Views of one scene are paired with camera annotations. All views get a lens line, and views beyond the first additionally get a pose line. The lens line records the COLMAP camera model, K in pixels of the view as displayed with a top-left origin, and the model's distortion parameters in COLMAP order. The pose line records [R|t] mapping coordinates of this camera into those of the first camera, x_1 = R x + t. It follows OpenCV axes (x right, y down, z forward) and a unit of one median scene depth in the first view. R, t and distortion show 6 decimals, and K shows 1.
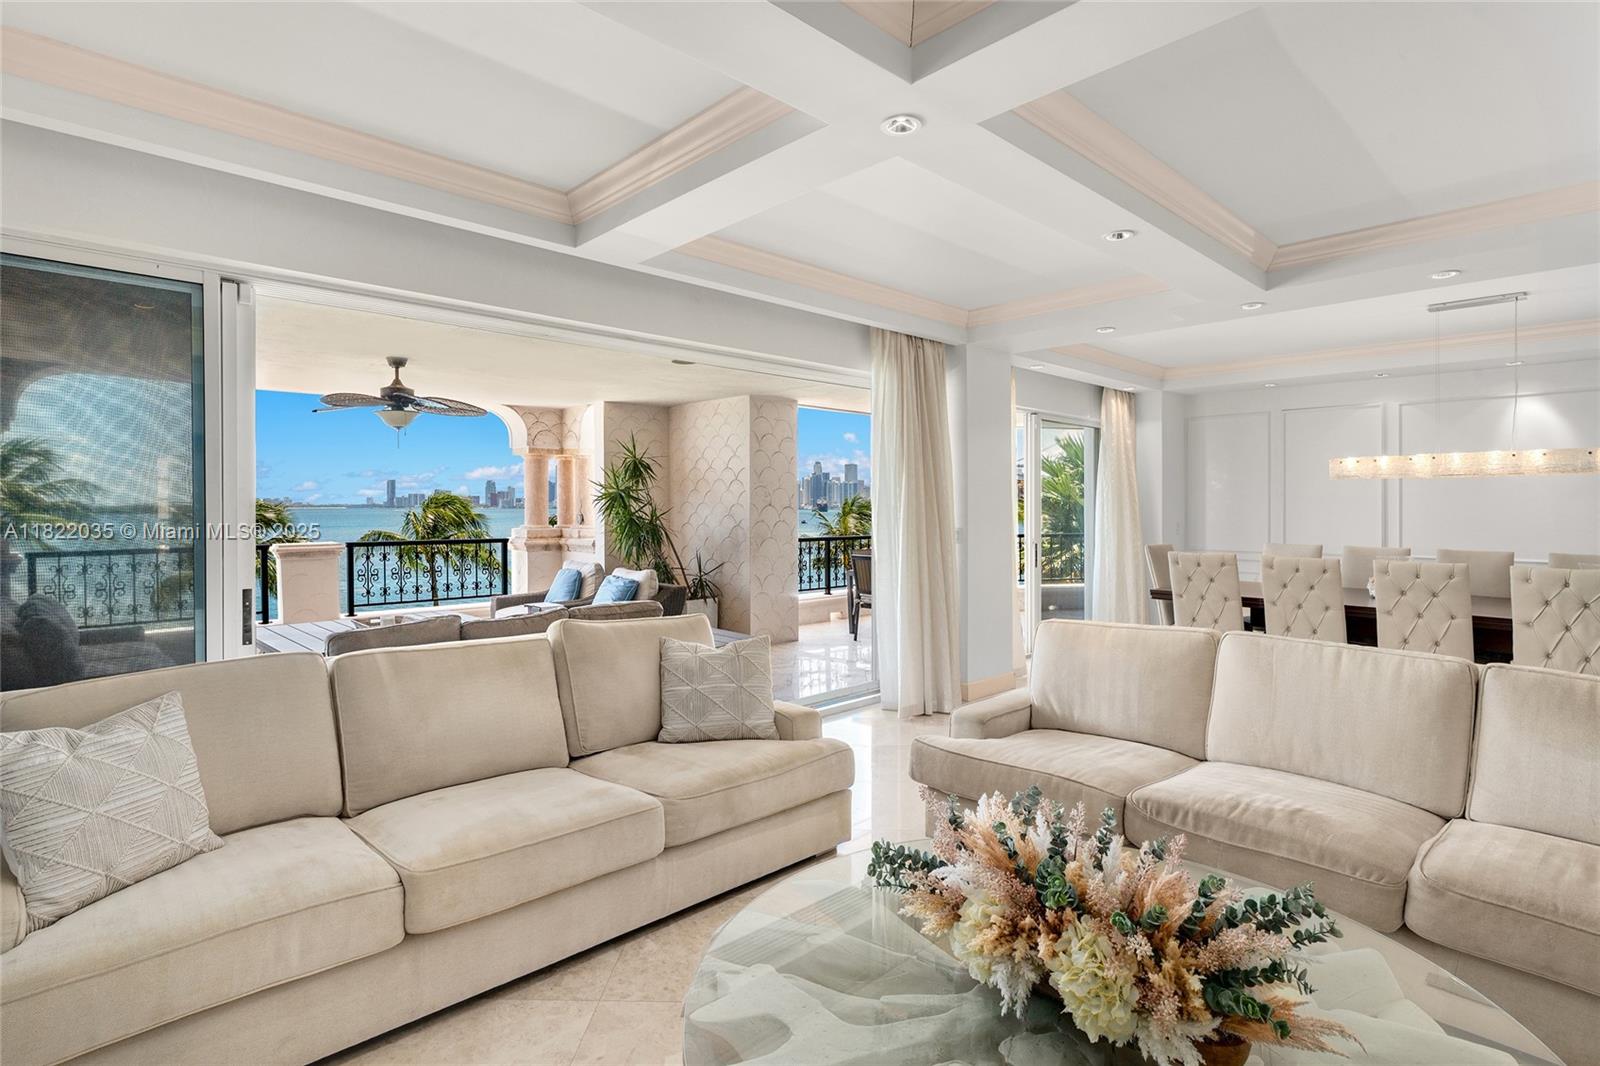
lens RADIAL K [[782.9, 0, 800.0], [0, 782.9, 533.0], [0, 0, 1]] dist [-0.000145, -0.000202]
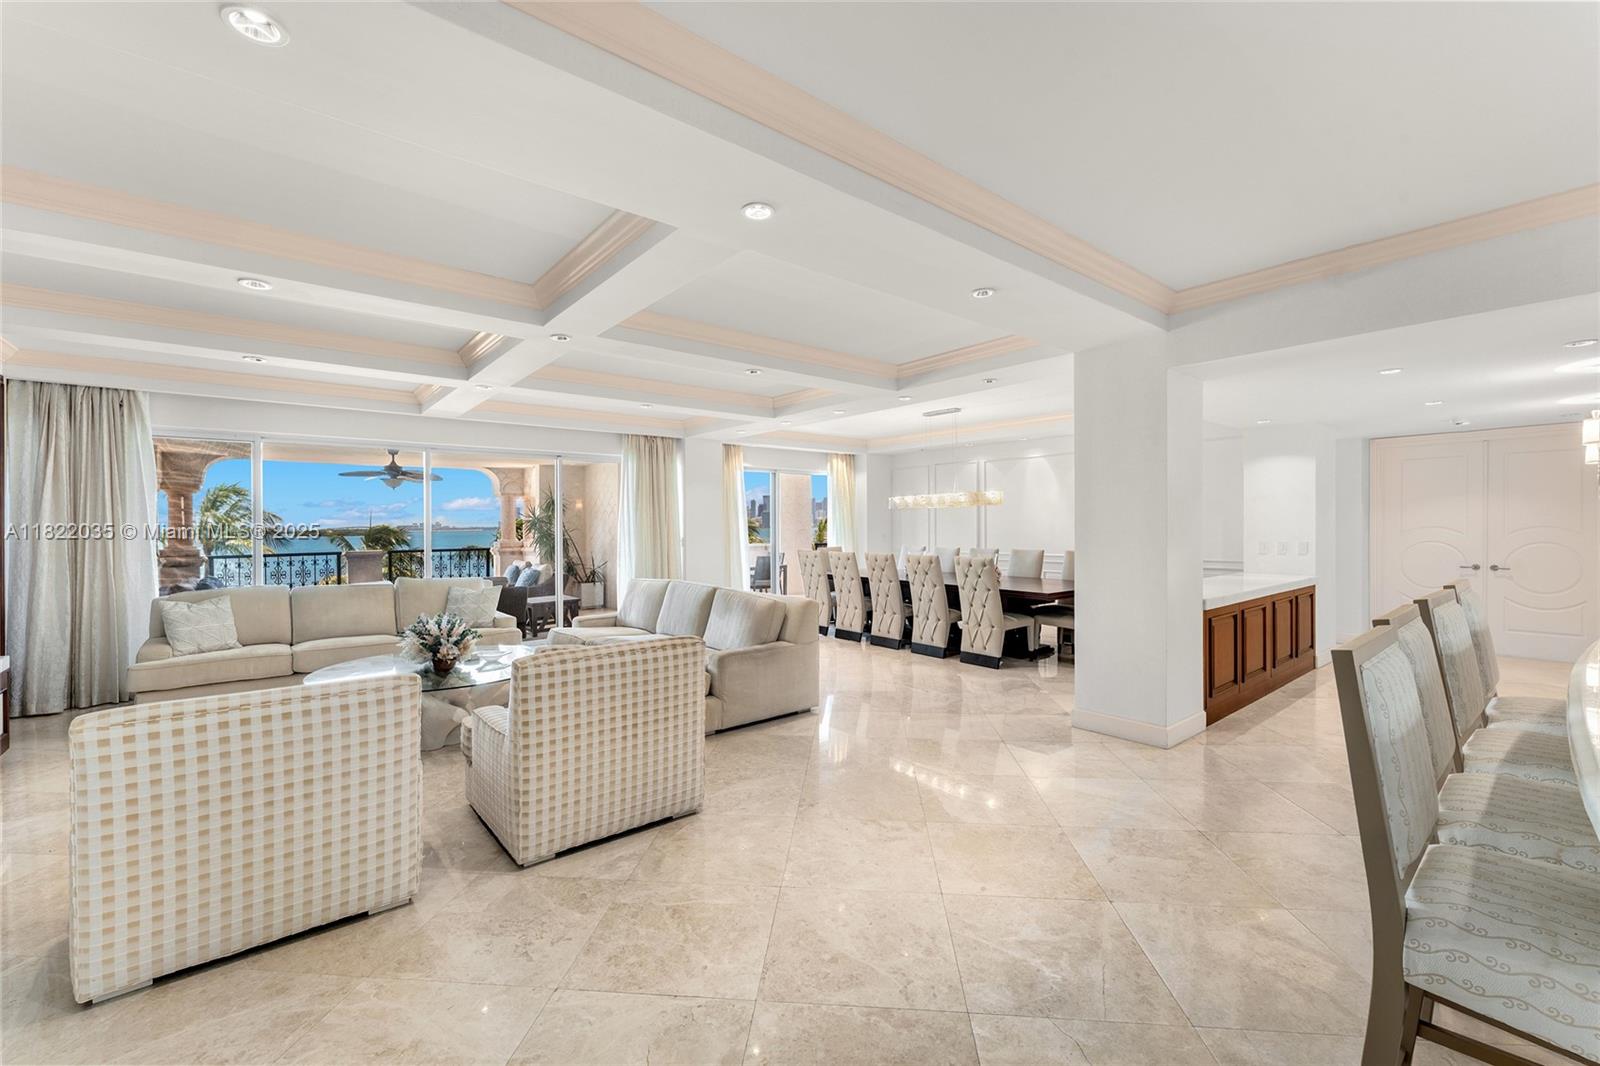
lens RADIAL K [[648.5, 0, 800.0], [0, 648.5, 533.0], [0, 0, 1]] dist [-0.002121, -0.000048]
pose [[0.997413, -0.008350, -0.071393, 0.421092], [0.006725, 0.999713, -0.022980, 0.013327], [0.071565, 0.022441, 0.997183, -0.350956]]
